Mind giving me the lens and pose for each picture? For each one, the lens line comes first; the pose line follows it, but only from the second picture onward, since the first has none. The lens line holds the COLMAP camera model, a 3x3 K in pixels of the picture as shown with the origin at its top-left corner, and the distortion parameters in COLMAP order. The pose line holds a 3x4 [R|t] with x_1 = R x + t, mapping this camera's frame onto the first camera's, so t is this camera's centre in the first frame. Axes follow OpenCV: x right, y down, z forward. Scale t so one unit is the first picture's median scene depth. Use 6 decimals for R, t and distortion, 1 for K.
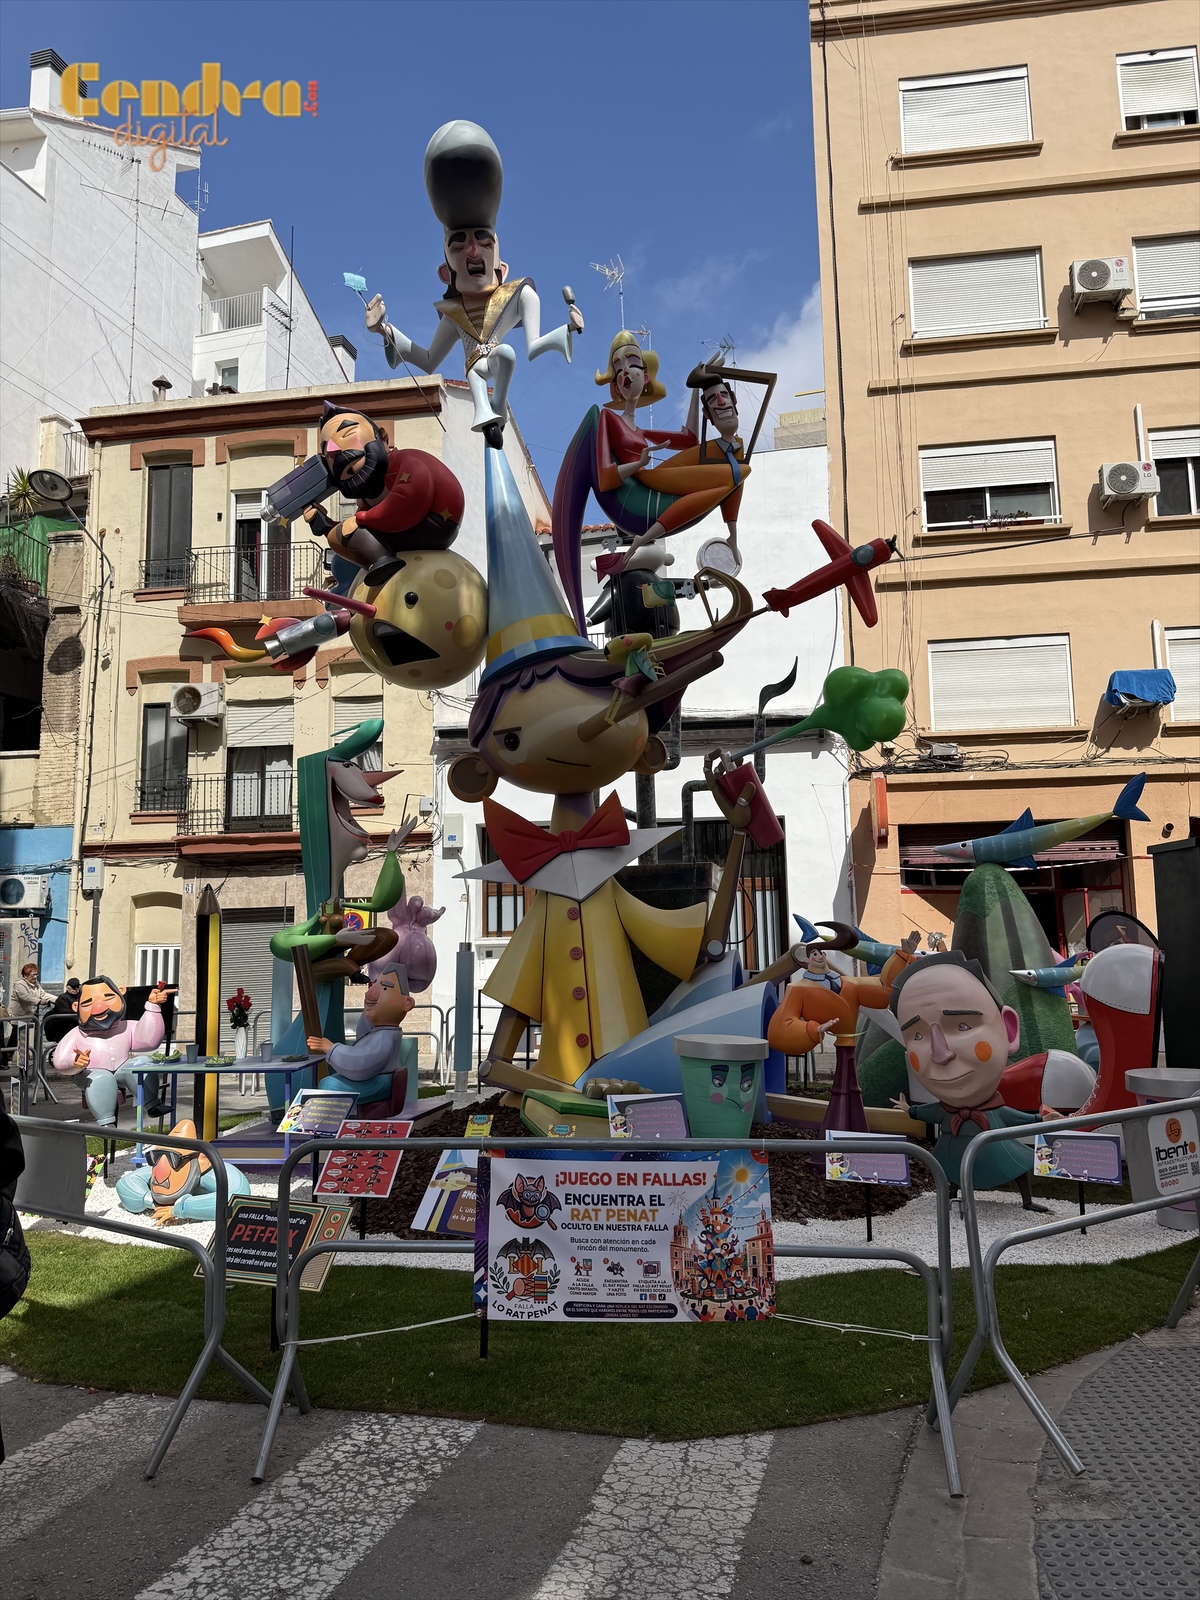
lens RADIAL K [[1120.3, 0, 571.3], [0, 1120.3, 795.3], [0, 0, 1]] dist [0.105117, -0.182802]
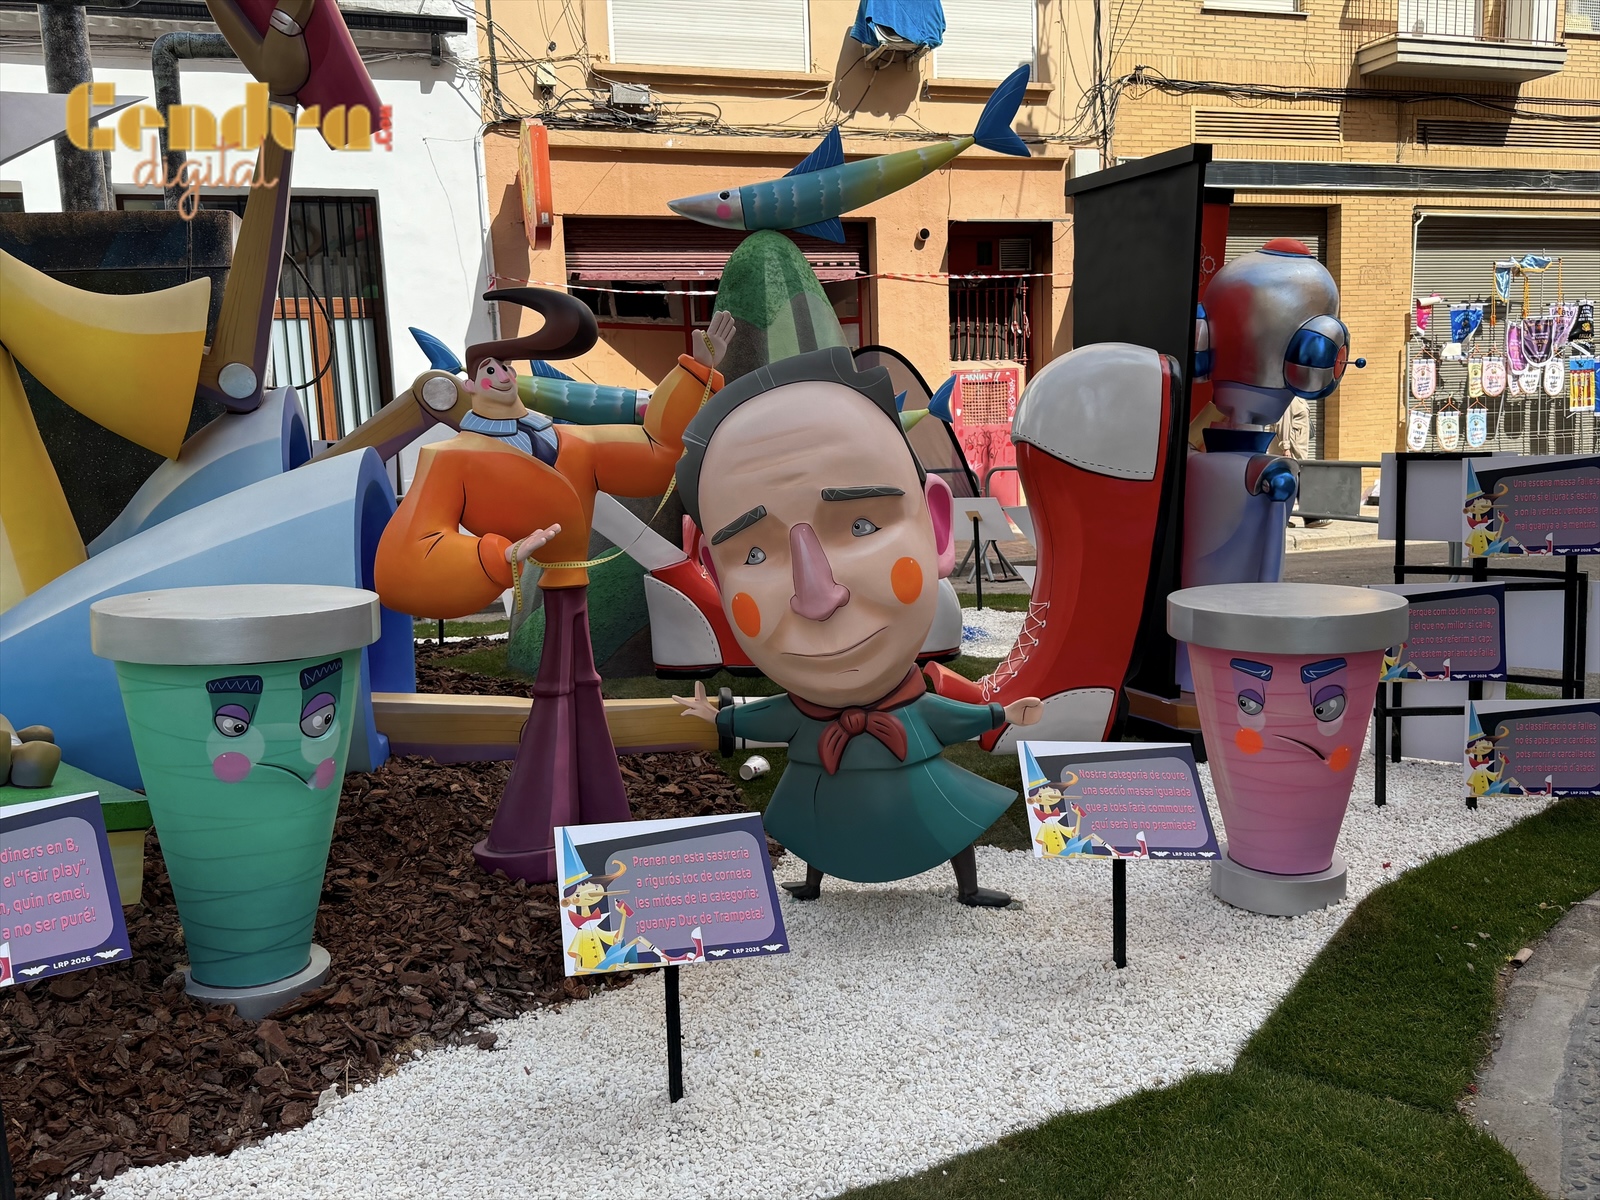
lens RADIAL K [[1310.5, 0, 808.7], [0, 1310.5, 607.9], [0, 0, 1]] dist [0.161474, -0.354796]
pose [[0.879133, -0.086142, 0.468726, 0.067064], [-0.039151, 0.967150, 0.251173, 0.076330], [-0.474965, -0.239166, 0.846881, 0.402973]]
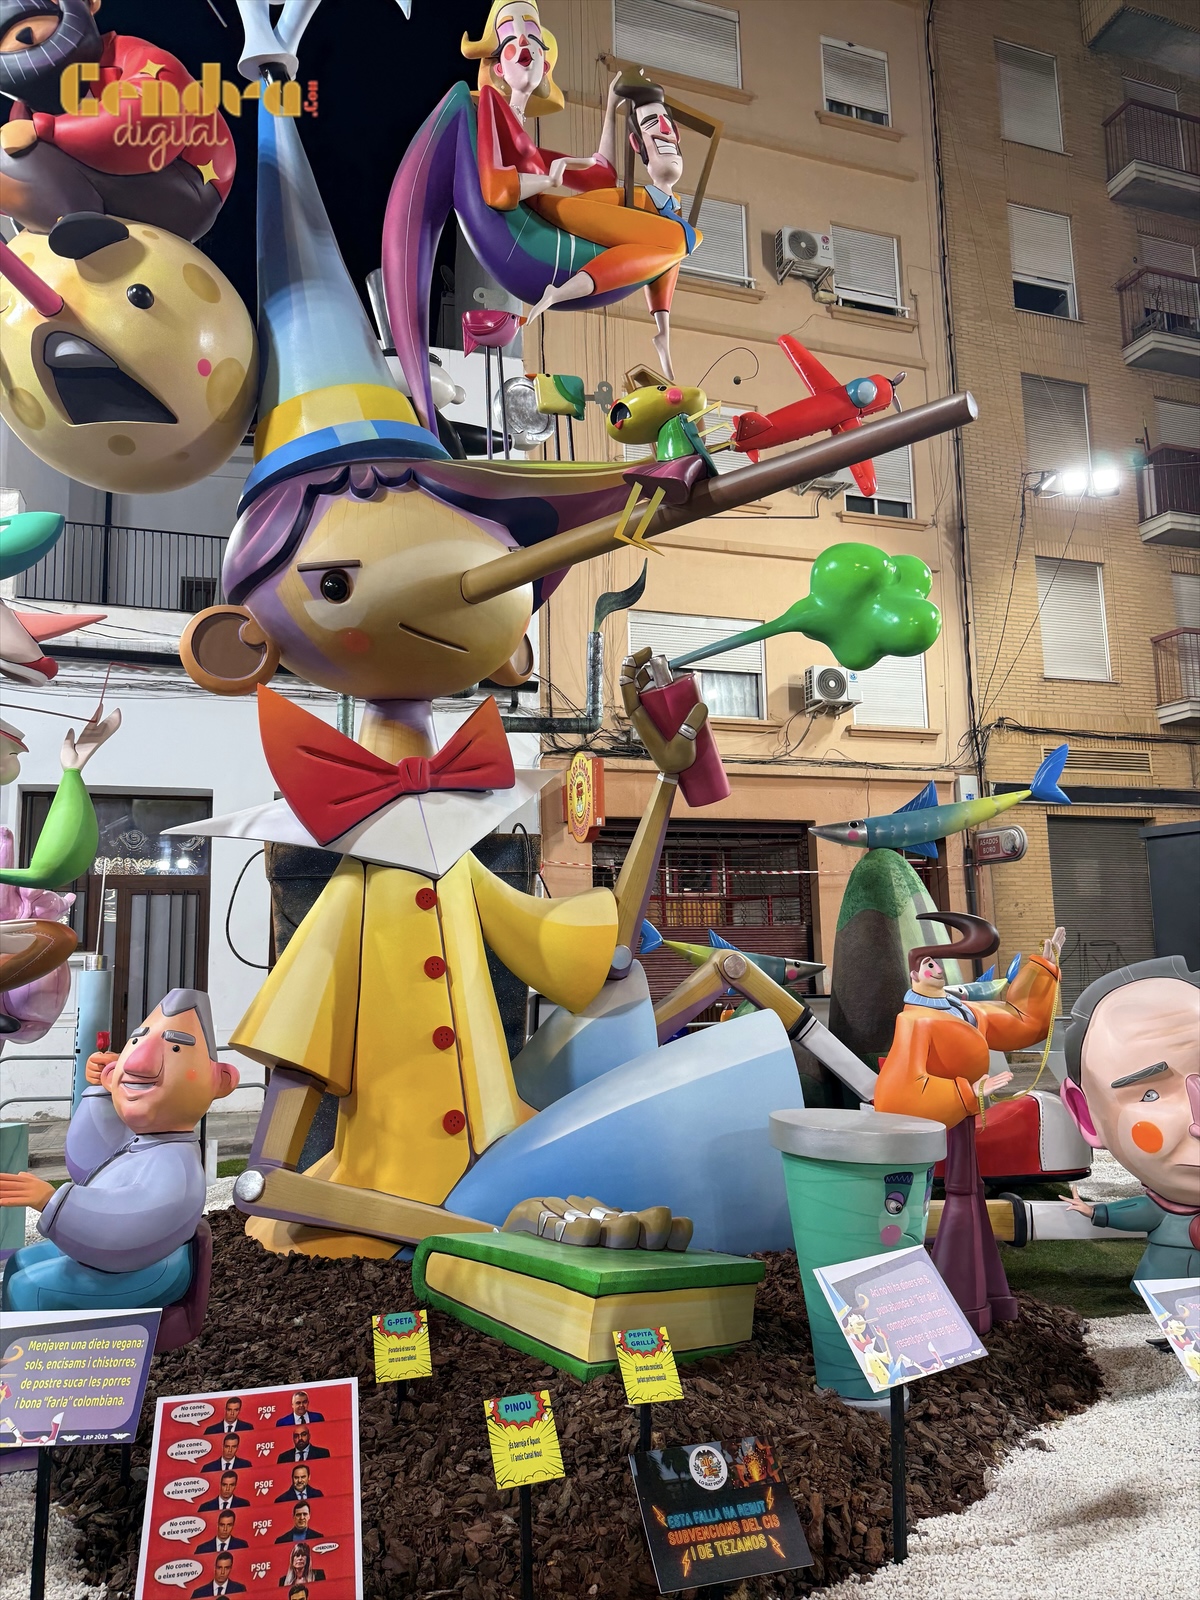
lens RADIAL K [[1120.3, 0, 571.3], [0, 1120.3, 795.3], [0, 0, 1]] dist [0.105117, -0.182802]
pose [[0.884572, 0.066214, 0.461679, -0.186955], [-0.058576, 0.997805, -0.030875, 0.060751], [-0.462710, 0.000268, 0.886510, 0.417697]]
